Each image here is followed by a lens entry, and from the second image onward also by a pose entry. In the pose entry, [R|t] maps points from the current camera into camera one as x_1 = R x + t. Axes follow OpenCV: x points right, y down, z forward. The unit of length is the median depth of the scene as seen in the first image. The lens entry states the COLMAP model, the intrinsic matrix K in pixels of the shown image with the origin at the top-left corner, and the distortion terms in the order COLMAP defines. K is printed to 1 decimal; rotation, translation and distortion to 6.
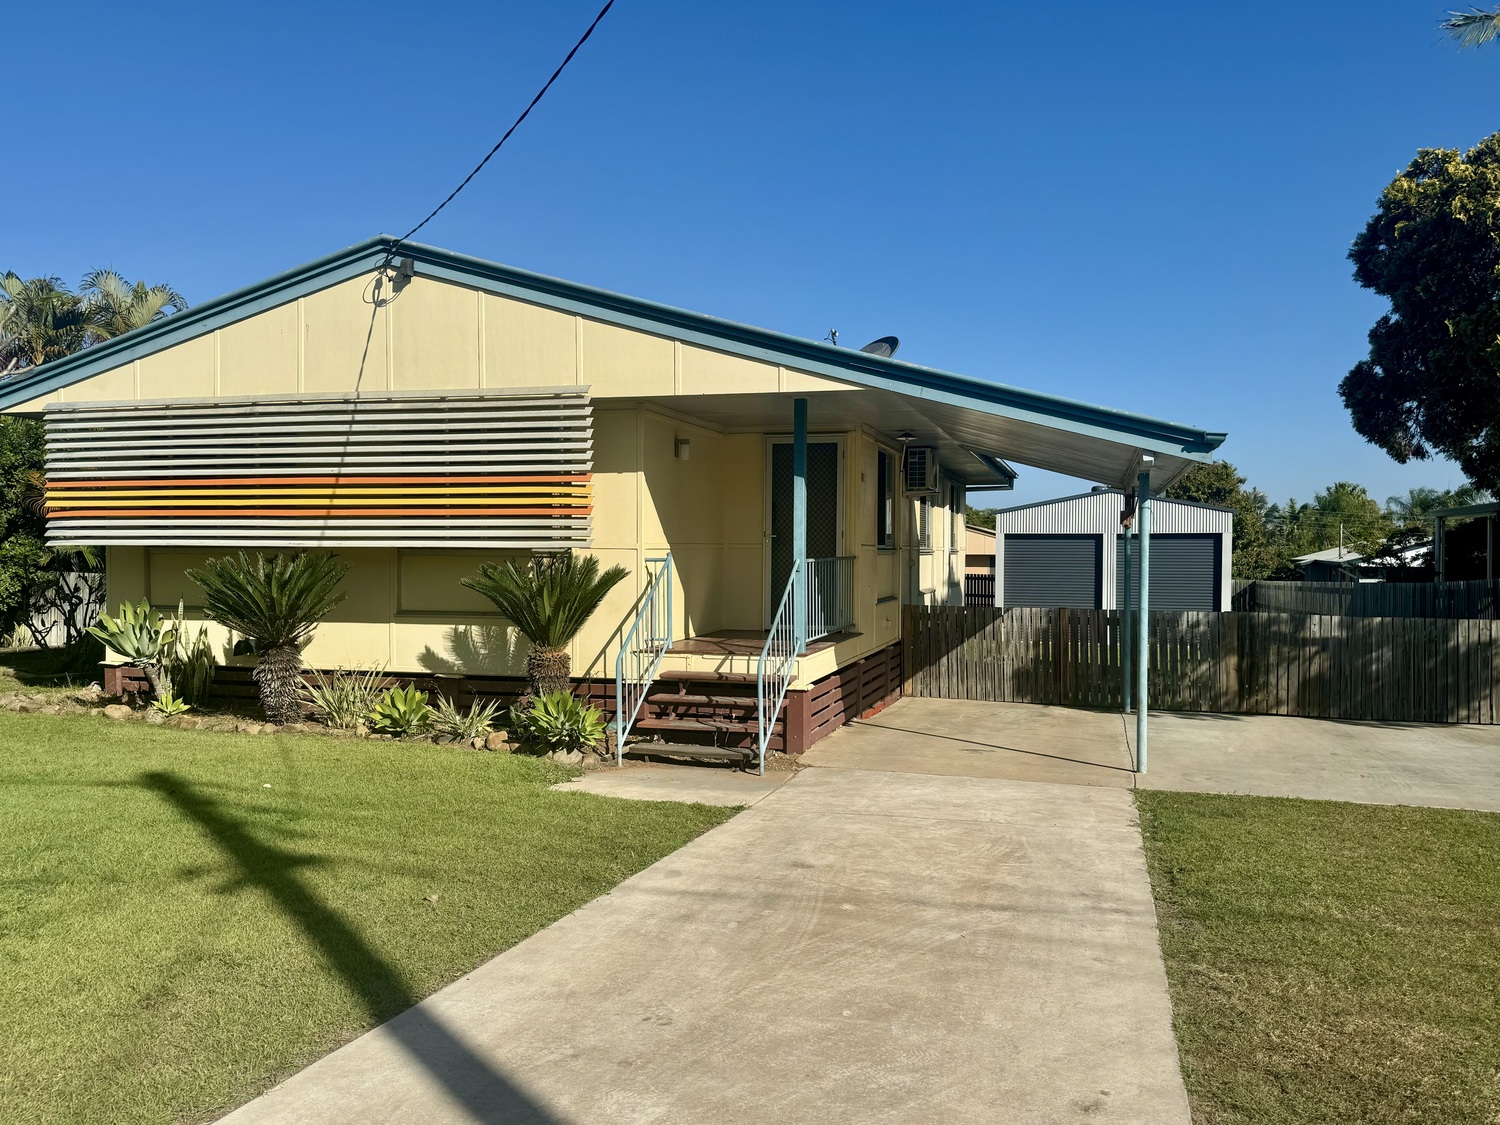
lens RADIAL K [[1239.0, 0, 749.8], [0, 1239.0, 564.3], [0, 0, 1]] dist [0.029948, -0.005690]
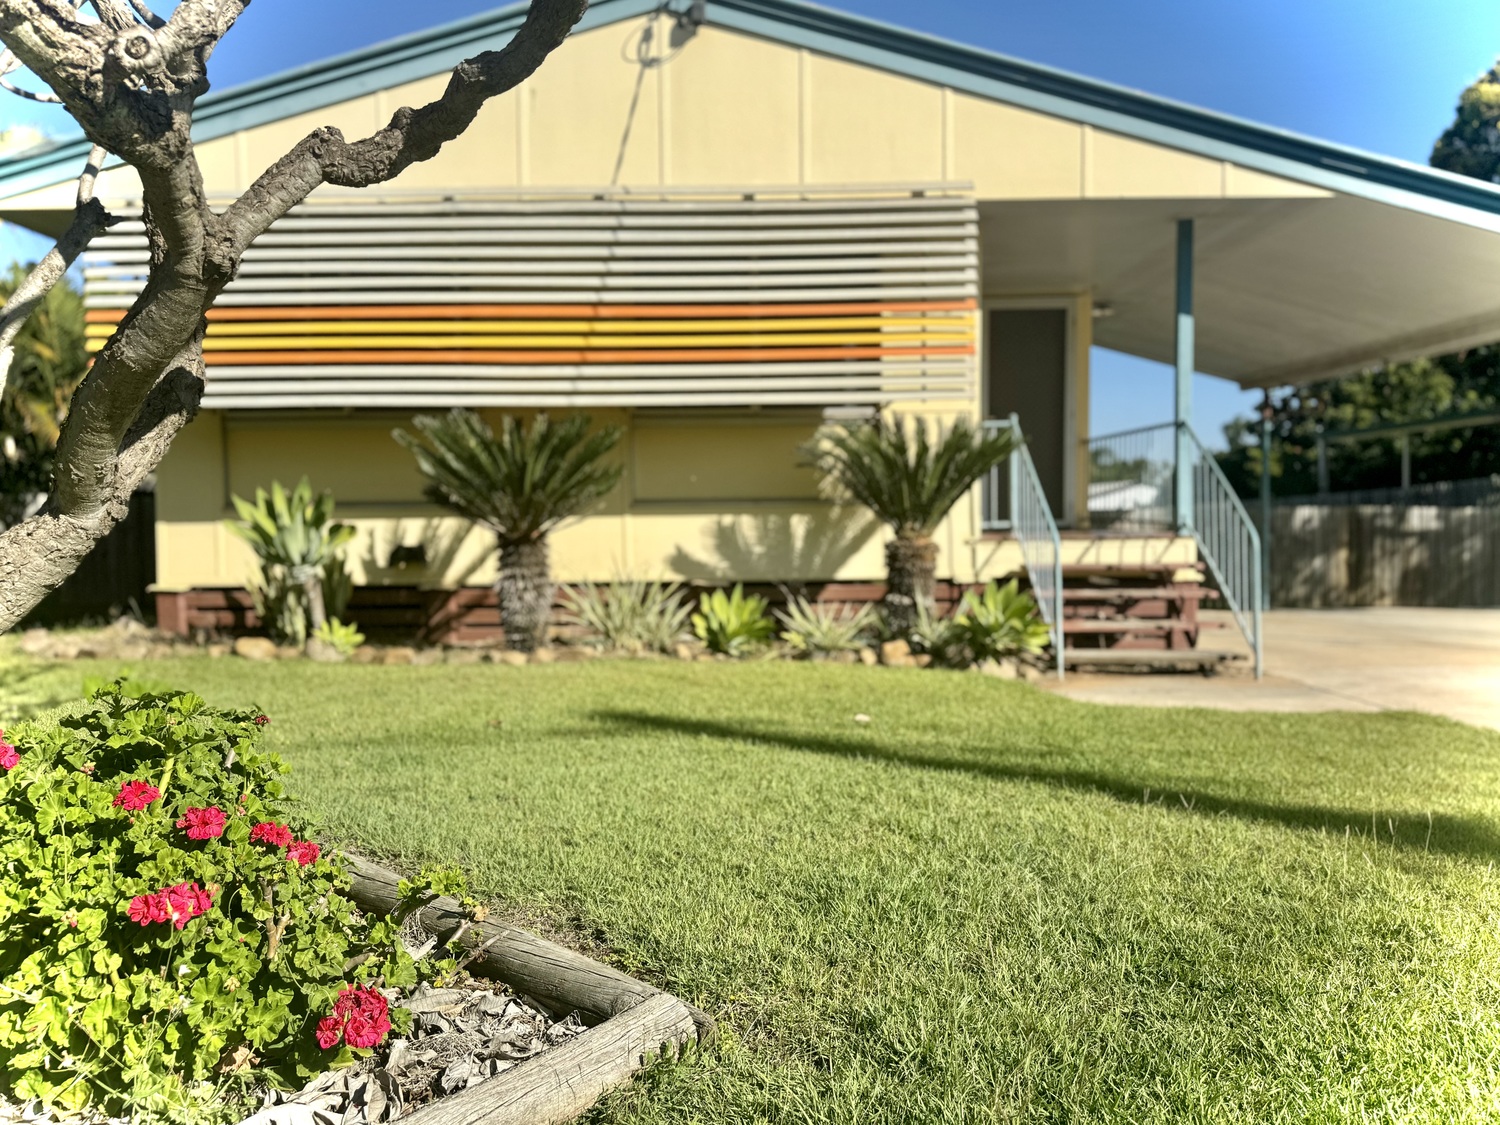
lens RADIAL K [[1061.0, 0, 751.0], [0, 1061.0, 568.3], [0, 0, 1]] dist [0.012065, -0.000524]
pose [[0.968712, -0.029484, 0.246431, -0.388642], [0.018964, 0.998809, 0.044955, 0.053004], [-0.247463, -0.038876, 0.968117, 0.368956]]
